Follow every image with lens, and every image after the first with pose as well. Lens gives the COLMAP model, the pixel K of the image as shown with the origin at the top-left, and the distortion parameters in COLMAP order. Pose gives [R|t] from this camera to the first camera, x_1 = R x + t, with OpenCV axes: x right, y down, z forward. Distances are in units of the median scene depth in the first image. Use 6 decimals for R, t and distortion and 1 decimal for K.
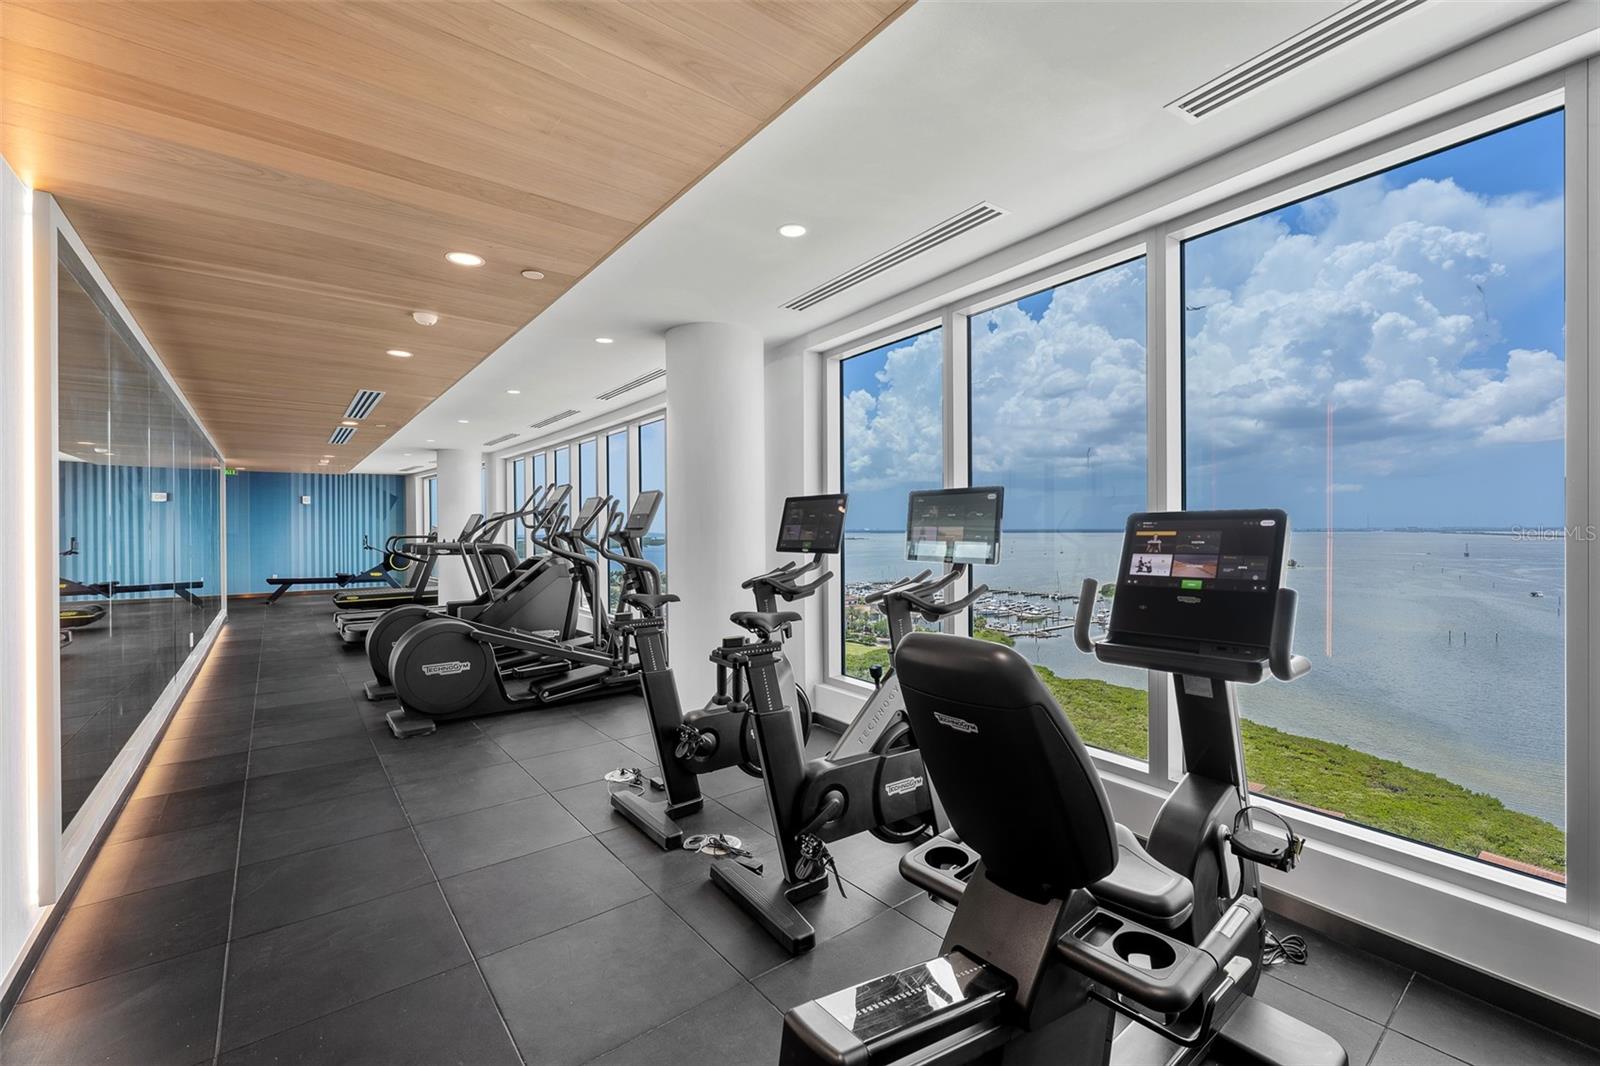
lens RADIAL K [[673.4, 0, 802.2], [0, 673.4, 527.7], [0, 0, 1]] dist [-0.003281, -0.000215]
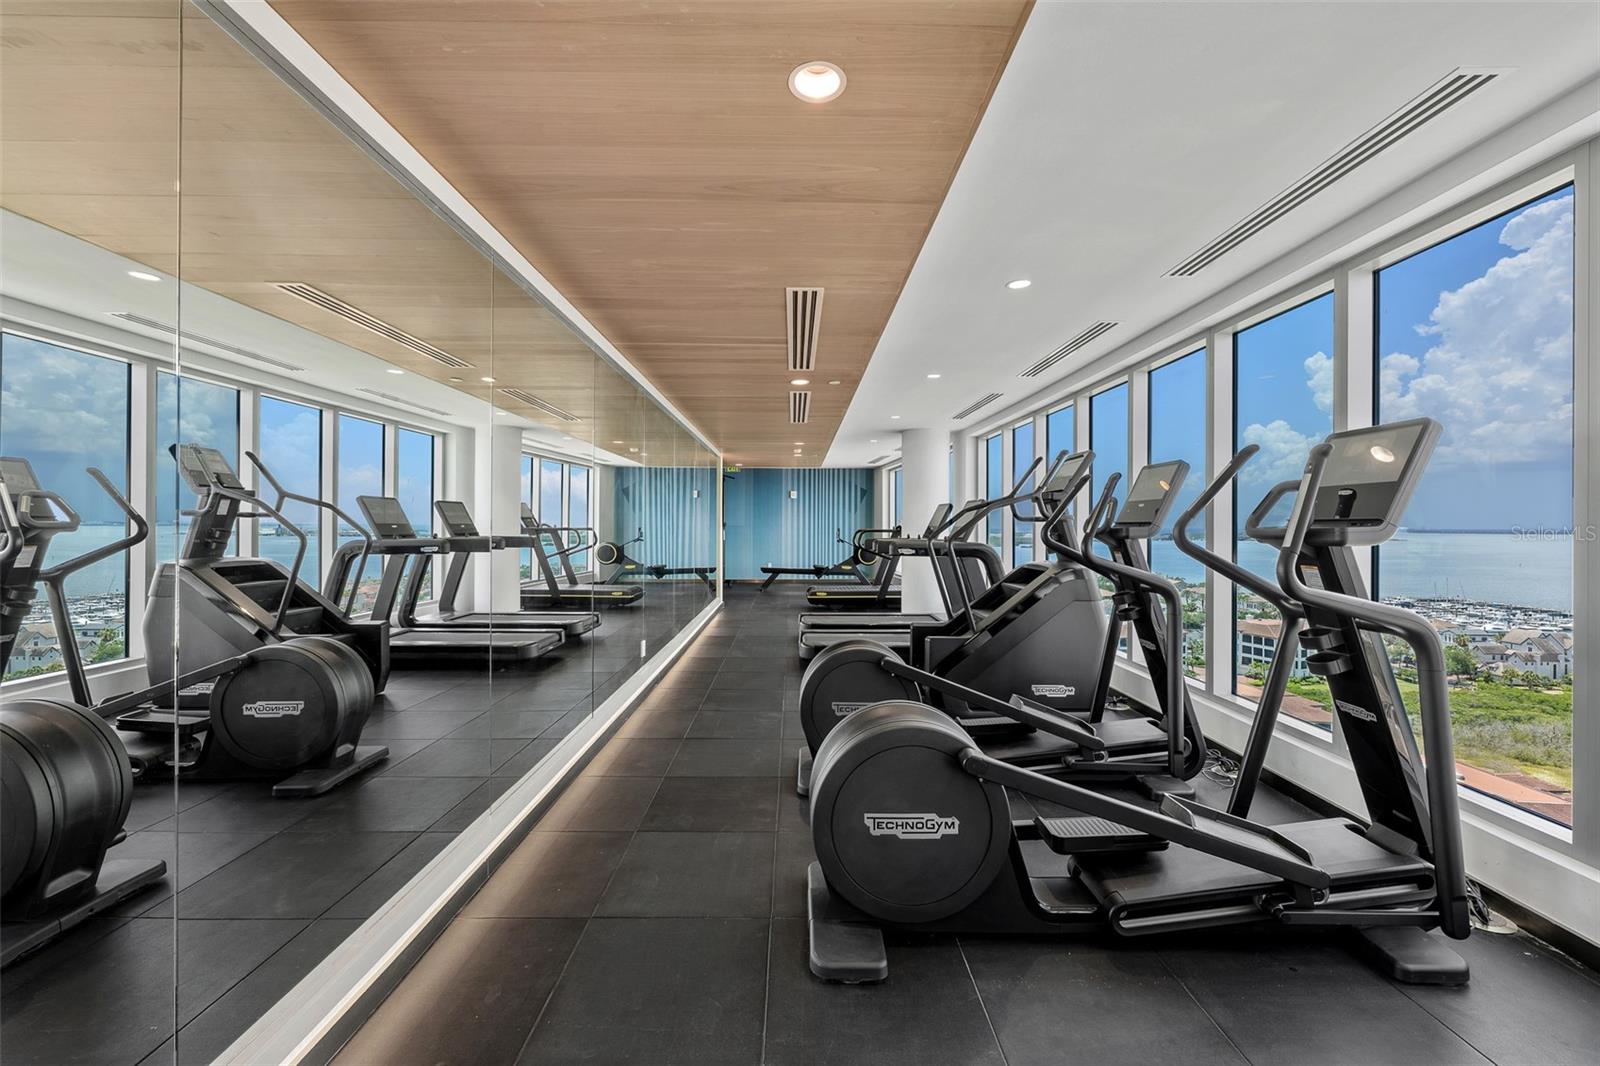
lens RADIAL K [[637.3, 0, 799.9], [0, 637.3, 523.8], [0, 0, 1]] dist [-0.002227, -0.000082]
pose [[0.791533, 0.009676, -0.611050, -0.132266], [-0.009896, 0.999946, 0.003015, 0.002477], [0.611046, 0.003660, 0.791587, 0.247568]]
